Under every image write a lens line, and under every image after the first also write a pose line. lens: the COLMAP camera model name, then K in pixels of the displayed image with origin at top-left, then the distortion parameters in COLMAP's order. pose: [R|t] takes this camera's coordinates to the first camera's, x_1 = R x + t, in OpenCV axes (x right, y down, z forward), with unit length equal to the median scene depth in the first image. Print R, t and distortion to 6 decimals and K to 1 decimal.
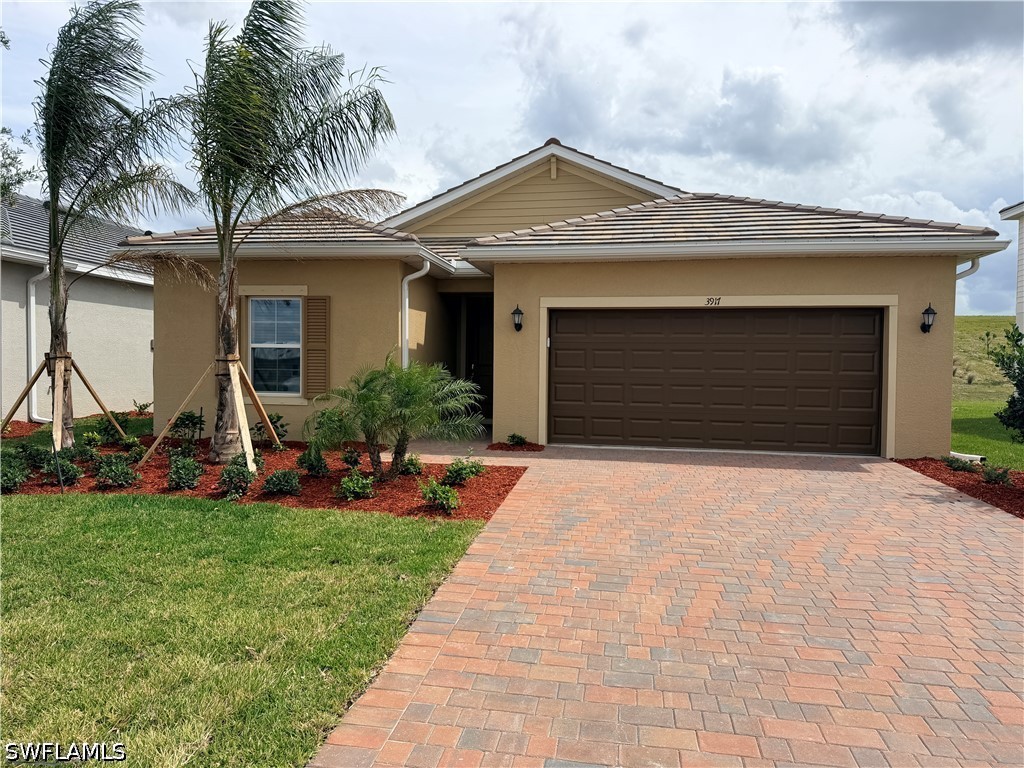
lens RADIAL K [[729.0, 0, 518.9], [0, 729.0, 390.2], [0, 0, 1]] dist [0.028672, -0.028706]
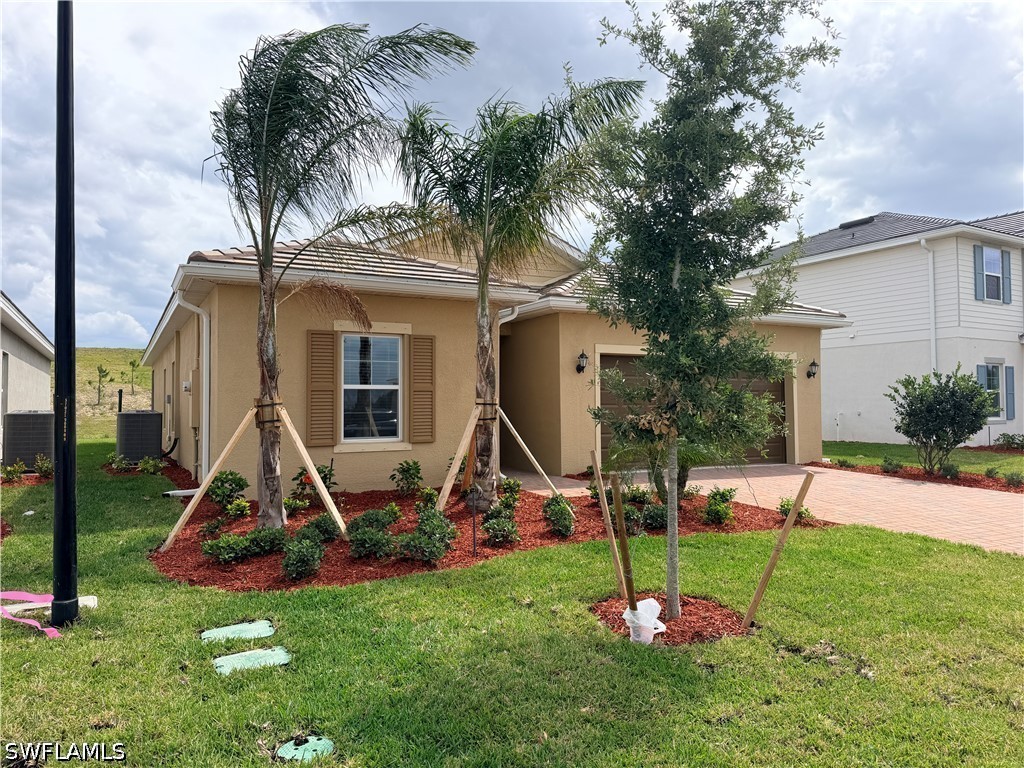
lens RADIAL K [[729.0, 0, 516.5], [0, 729.0, 383.9], [0, 0, 1]] dist [0.028672, -0.028706]
pose [[0.790996, 0.000629, 0.611821, -0.764008], [0.032152, 0.998575, -0.042594, -0.020057], [-0.610976, 0.053363, 0.789849, 0.170762]]
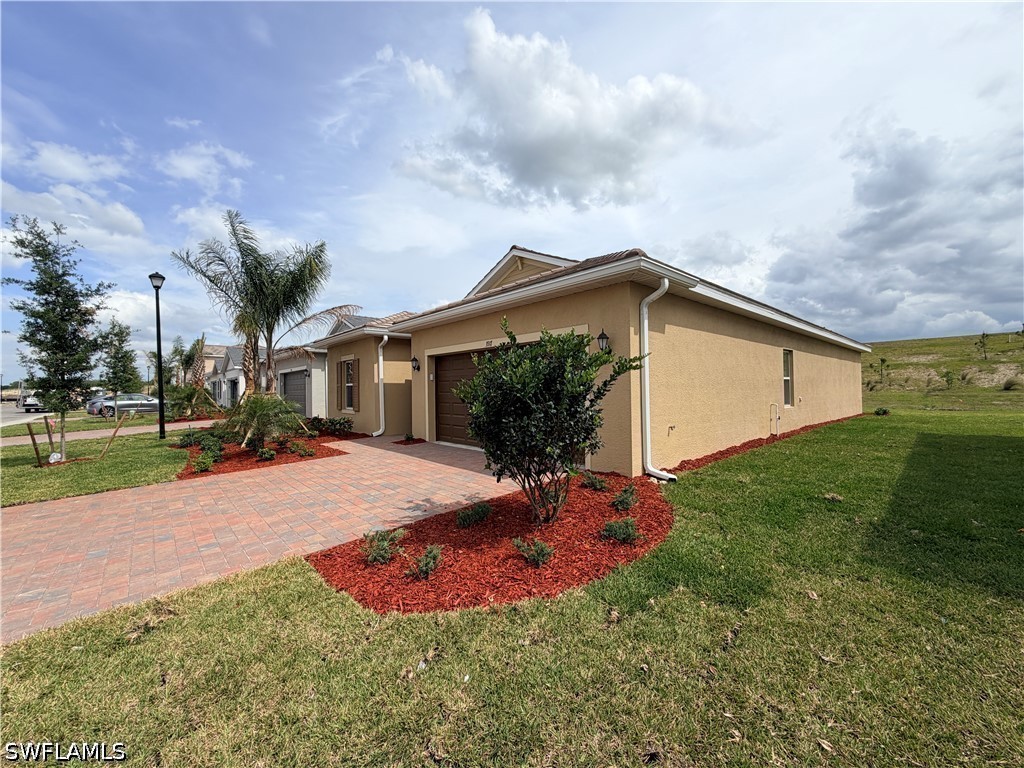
lens RADIAL K [[424.7, 0, 520.7], [0, 424.7, 391.0], [0, 0, 1]] dist [0.027132, 0.000351]
pose [[0.791524, -0.024803, -0.610634, 0.778123], [0.010091, 0.999570, -0.027520, -0.005942], [0.611054, 0.015621, 0.791435, 0.364656]]
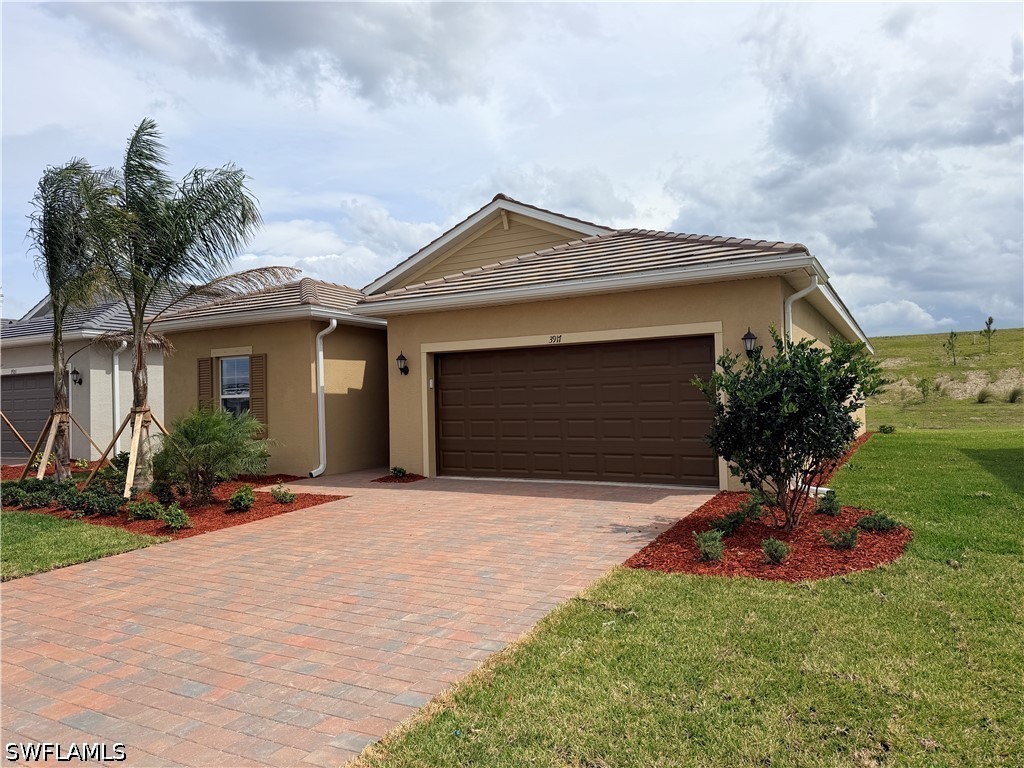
lens RADIAL K [[729.0, 0, 508.7], [0, 729.0, 380.6], [0, 0, 1]] dist [0.028672, -0.028706]
pose [[0.939210, -0.044880, -0.340397, 0.530831], [0.025248, 0.997764, -0.061889, 0.001511], [0.342414, 0.049532, 0.938243, -0.003725]]
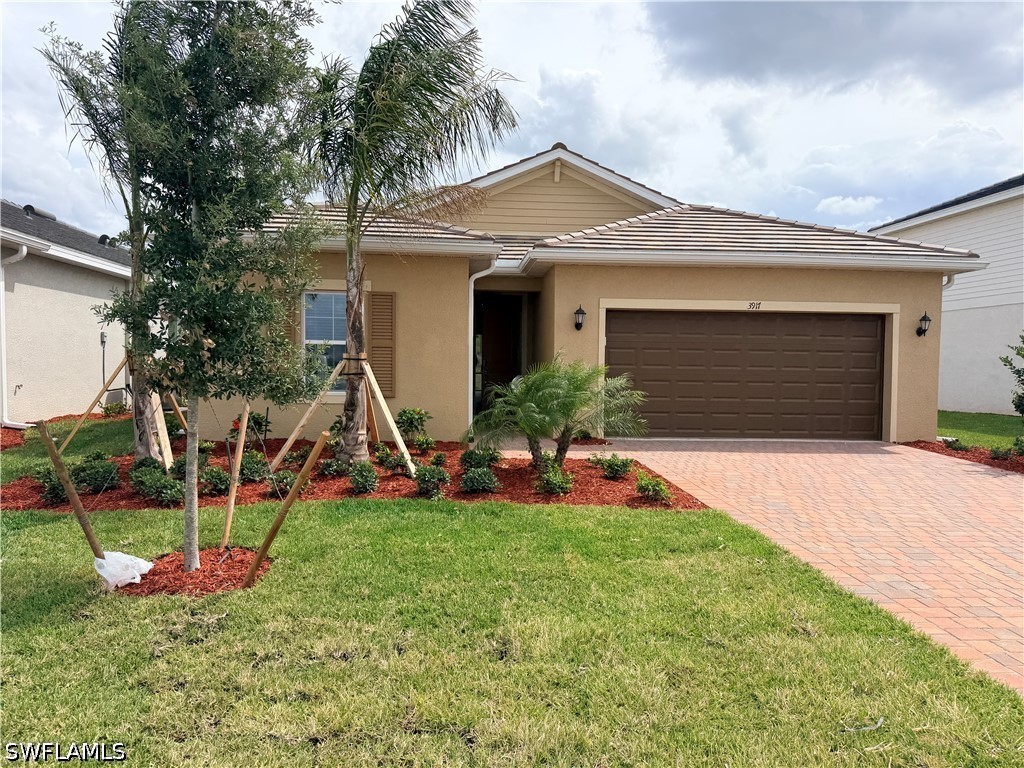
lens RADIAL K [[729.0, 0, 521.4], [0, 729.0, 391.5], [0, 0, 1]] dist [0.028672, -0.028706]
pose [[0.968006, -0.008834, 0.250773, -0.342226], [0.005499, 0.999887, 0.013994, -0.008164], [-0.250868, -0.012168, 0.967945, 0.007025]]
